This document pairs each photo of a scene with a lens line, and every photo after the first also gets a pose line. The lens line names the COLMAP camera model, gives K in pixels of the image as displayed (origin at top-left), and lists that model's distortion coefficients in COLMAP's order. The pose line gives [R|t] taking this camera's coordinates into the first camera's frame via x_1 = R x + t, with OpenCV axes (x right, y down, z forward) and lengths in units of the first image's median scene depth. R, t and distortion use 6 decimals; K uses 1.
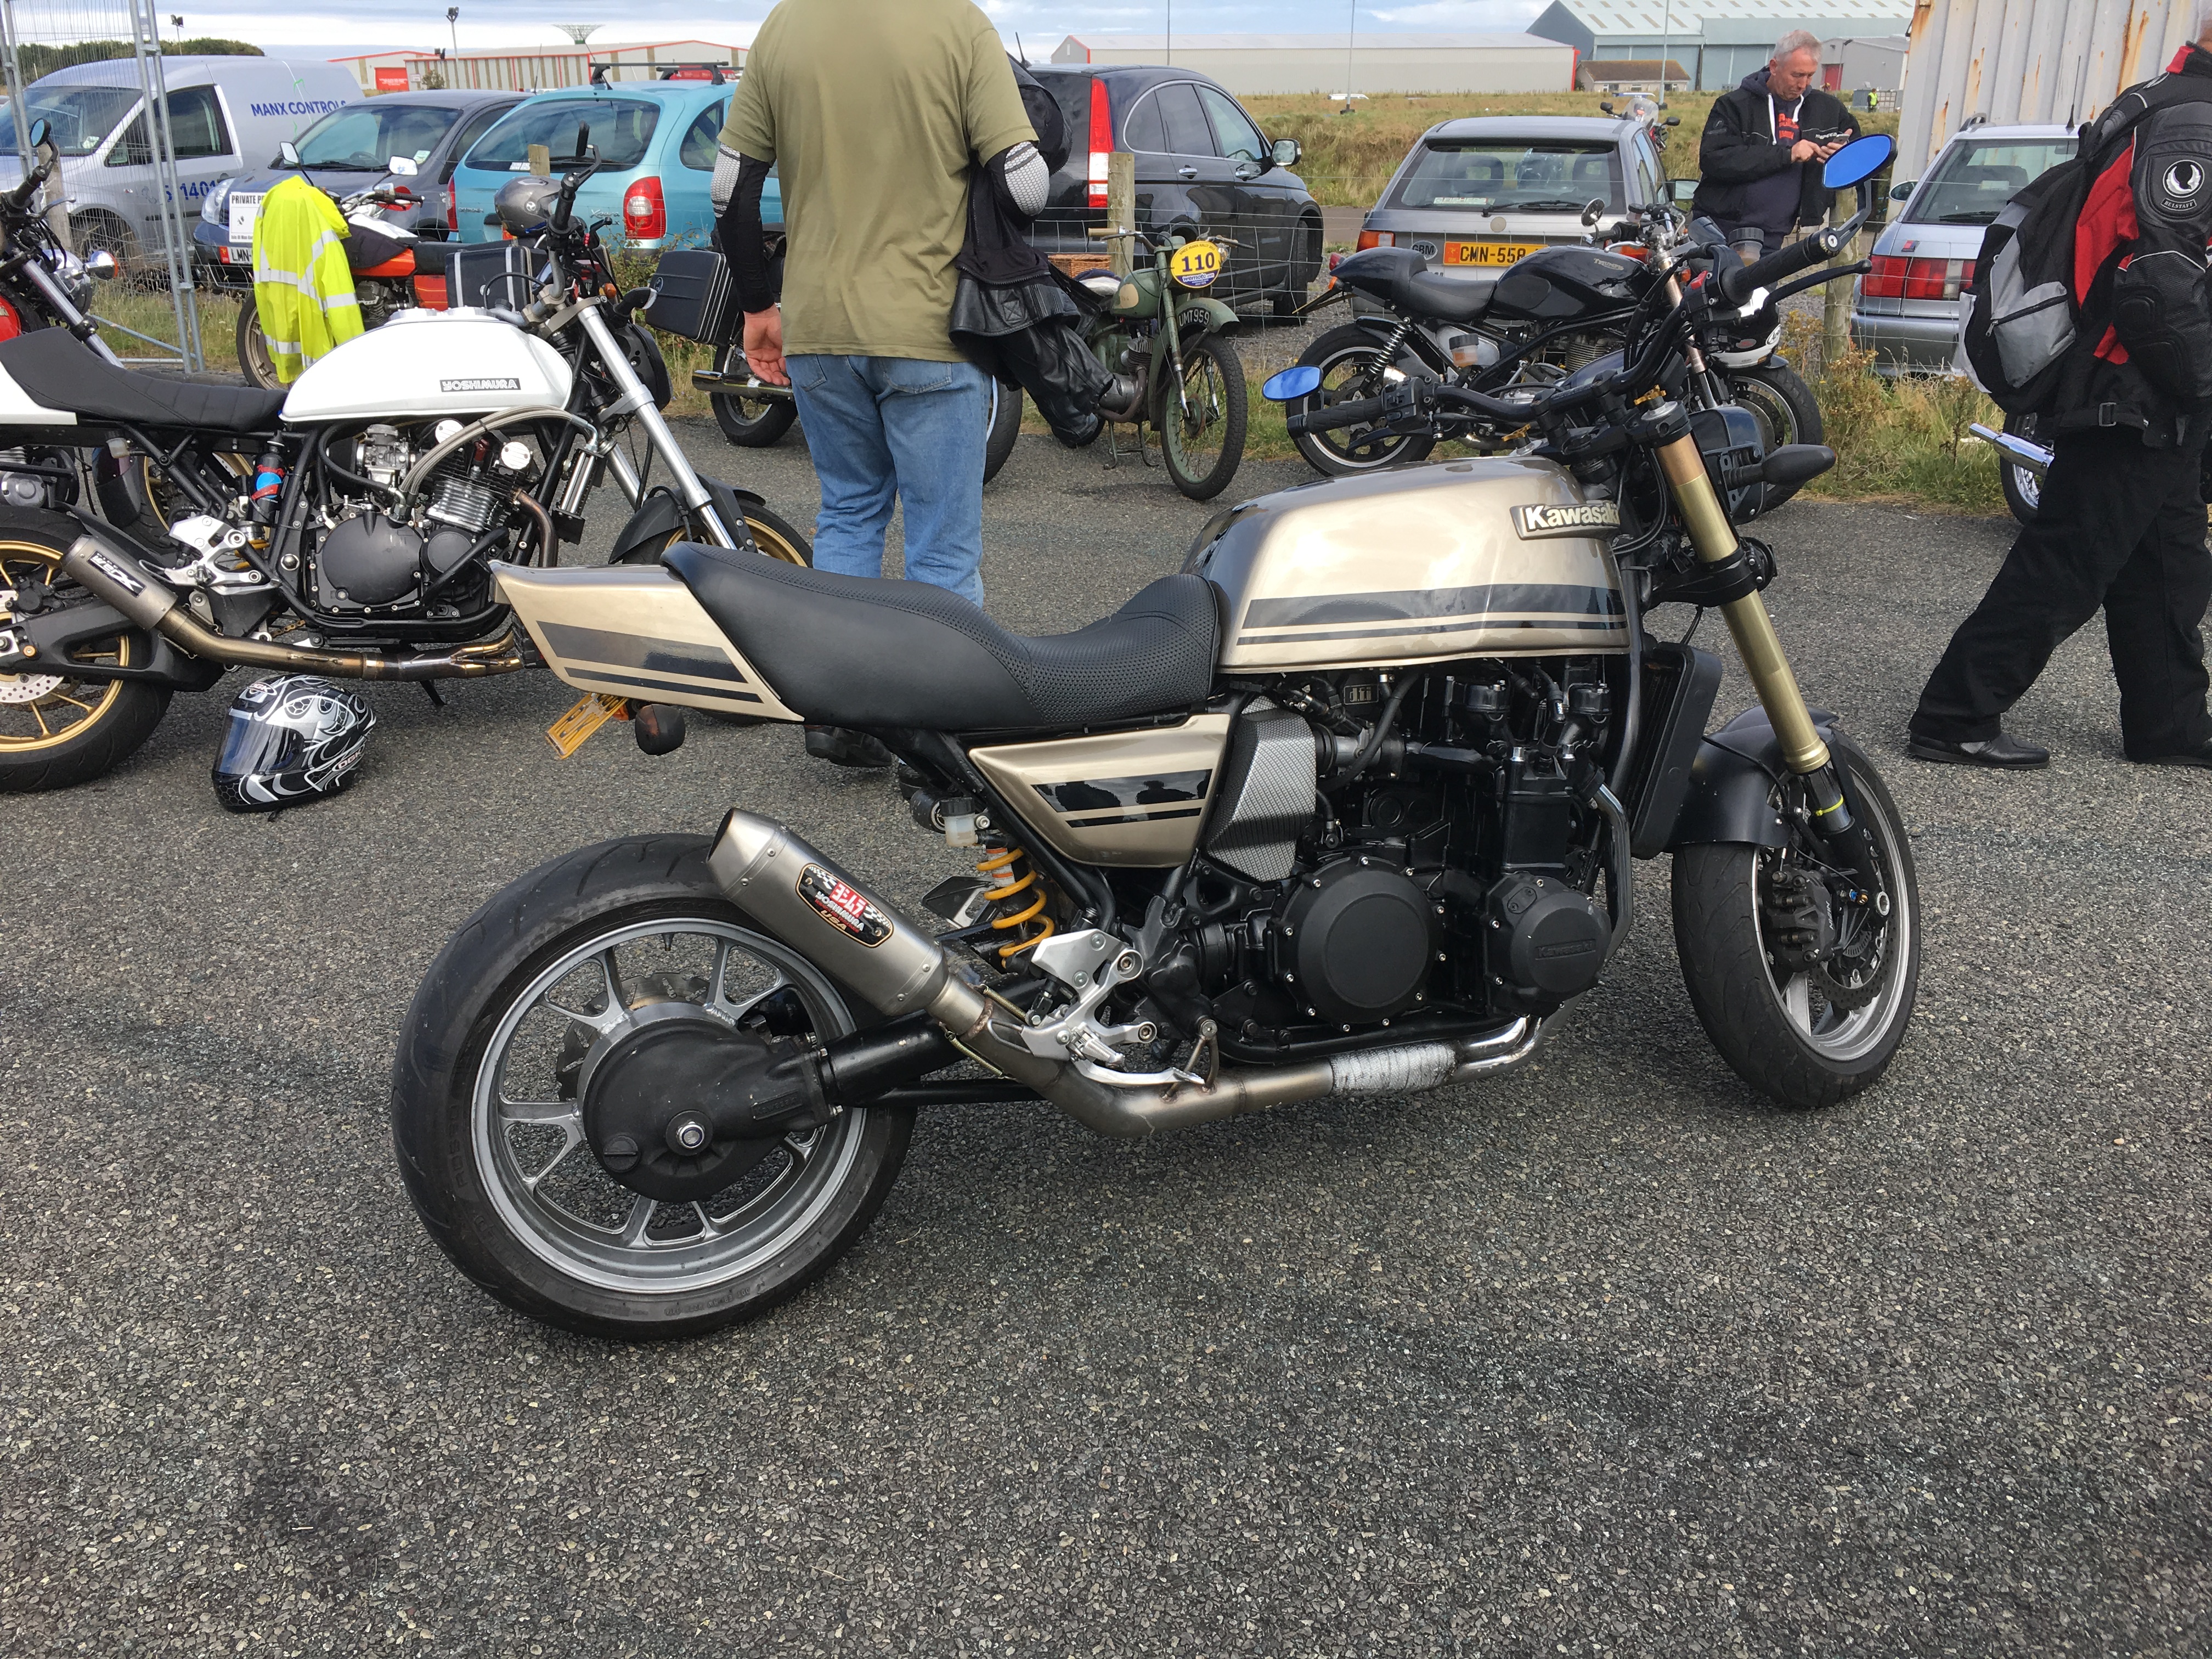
lens RADIAL K [[1921.2, 0, 1106.0], [0, 1921.2, 829.5], [0, 0, 1]] dist [0.097215, -0.121633]
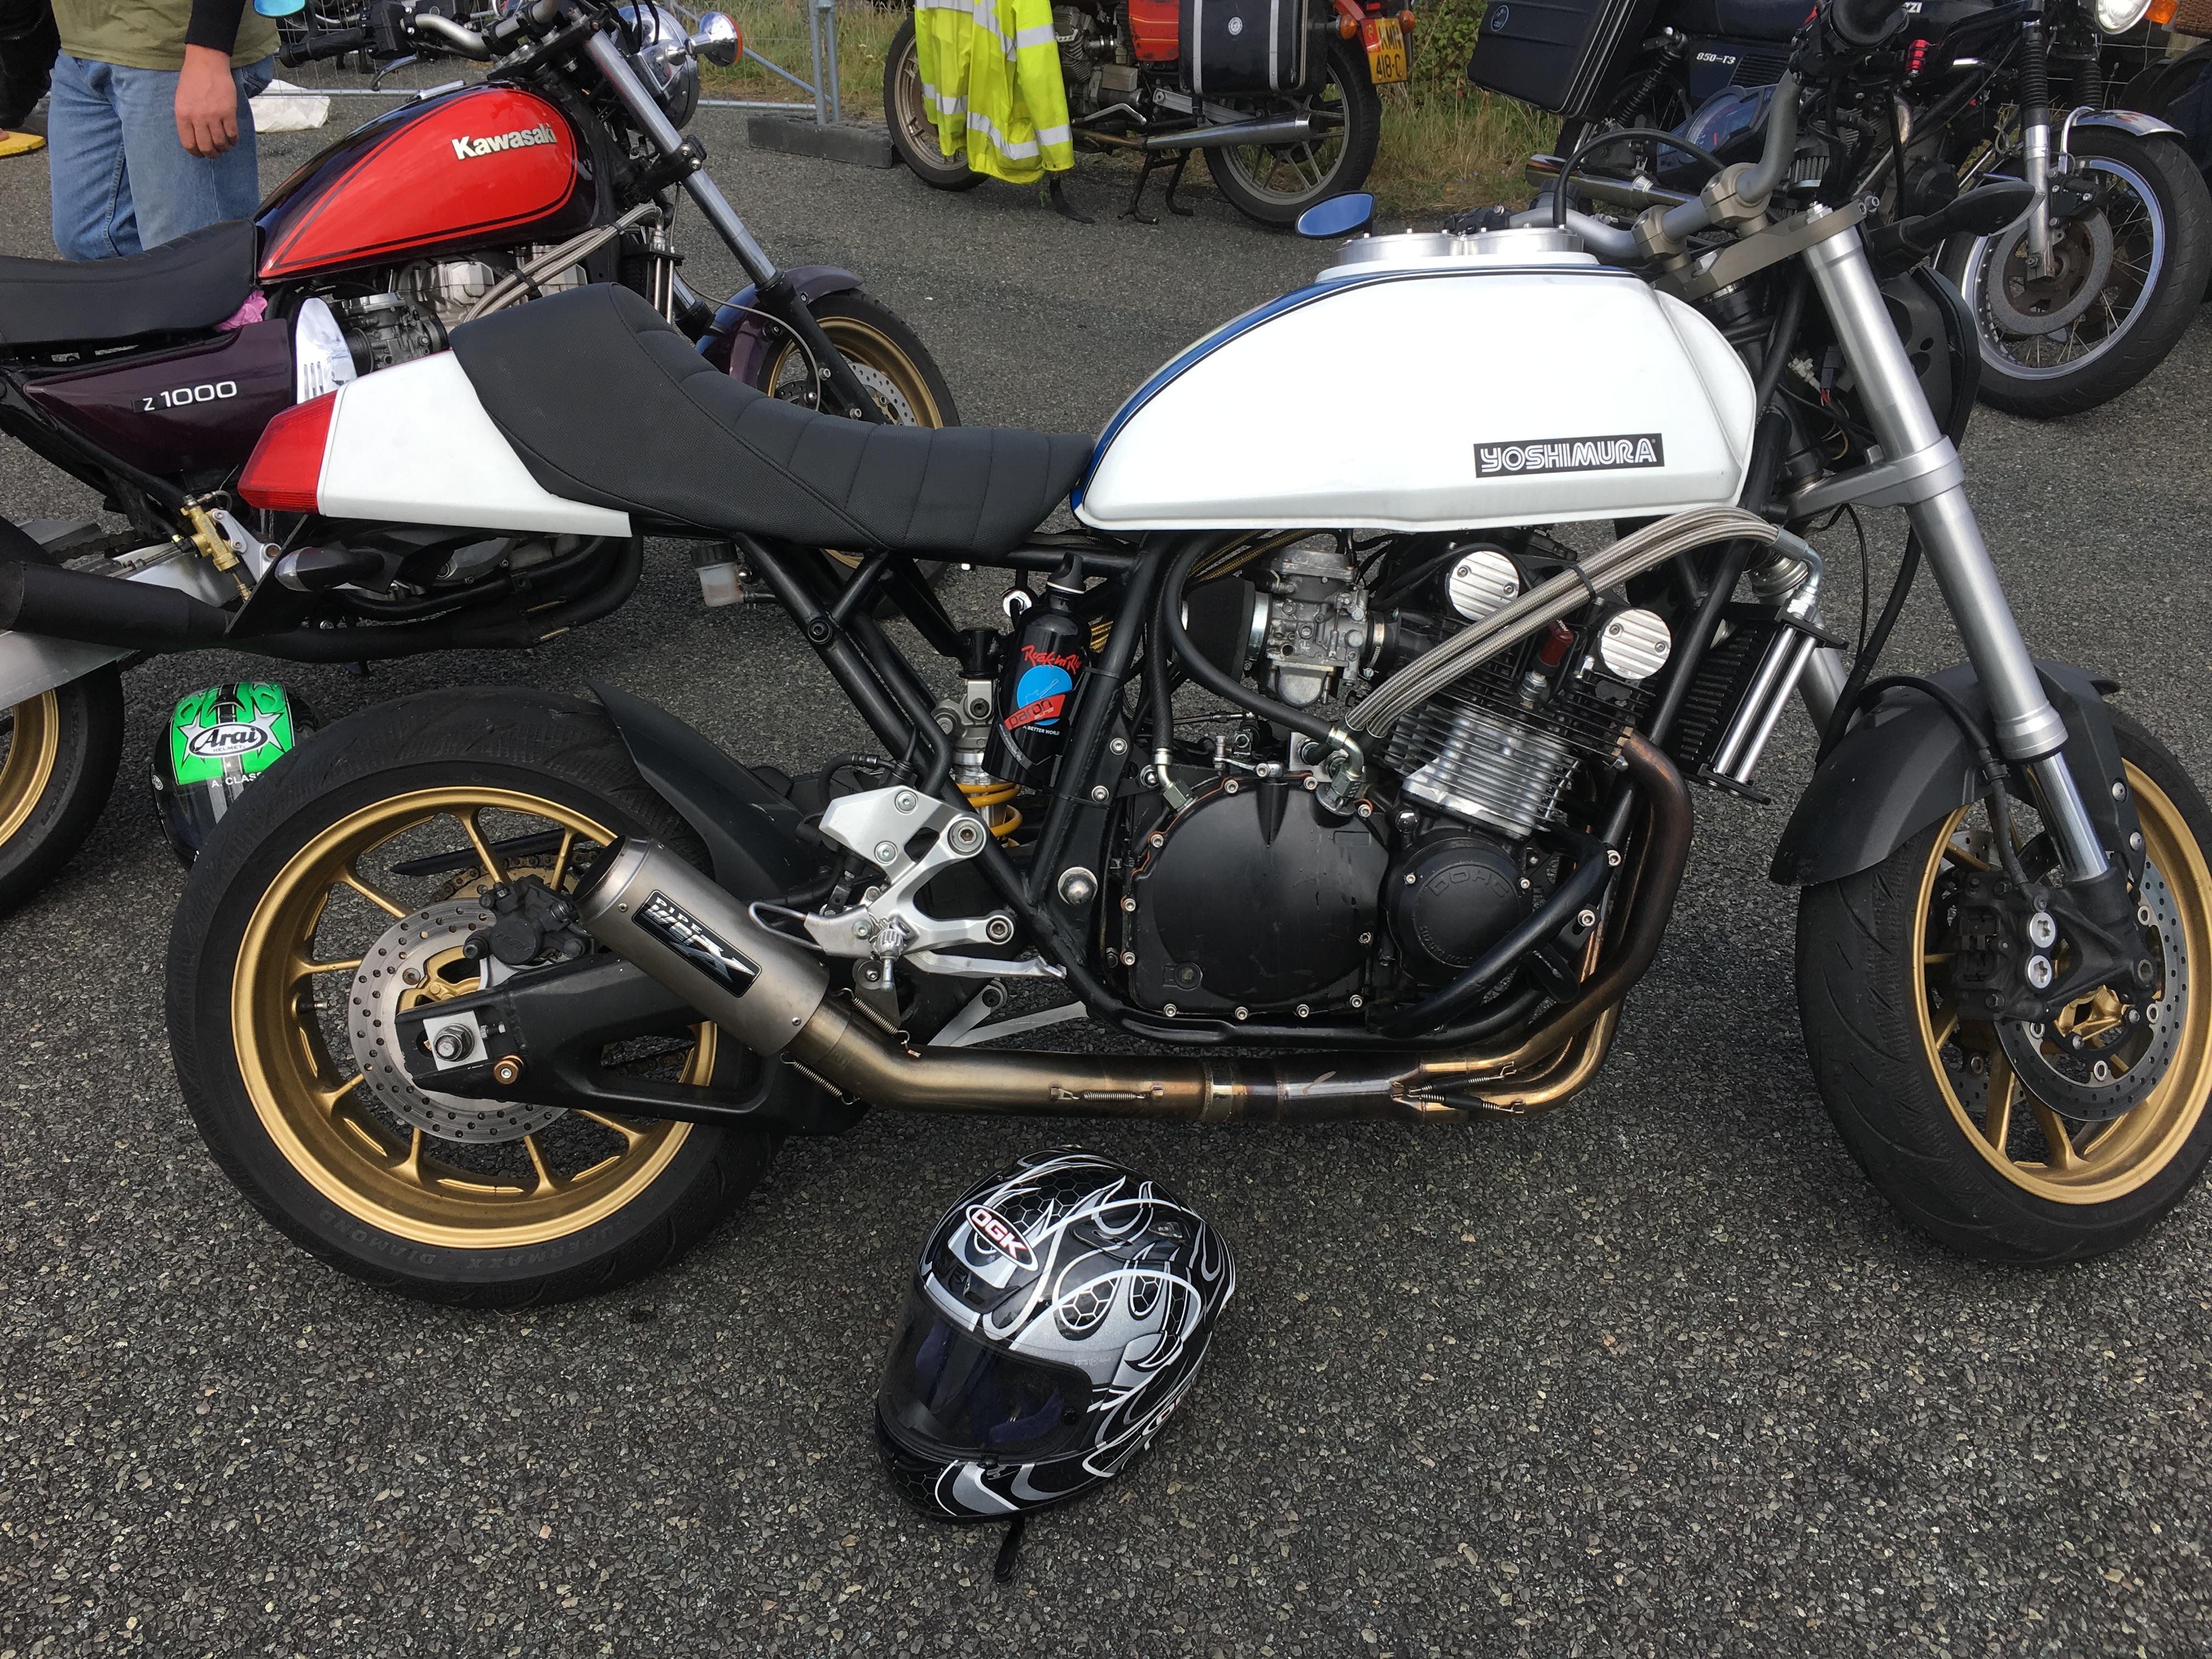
lens RADIAL K [[1921.2, 0, 1106.0], [0, 1921.2, 829.5], [0, 0, 1]] dist [0.097215, -0.121633]
pose [[0.959396, 0.122643, -0.254003, -0.306766], [-0.083065, 0.983437, 0.161098, -0.212293], [0.269554, -0.133458, 0.953693, 0.606452]]
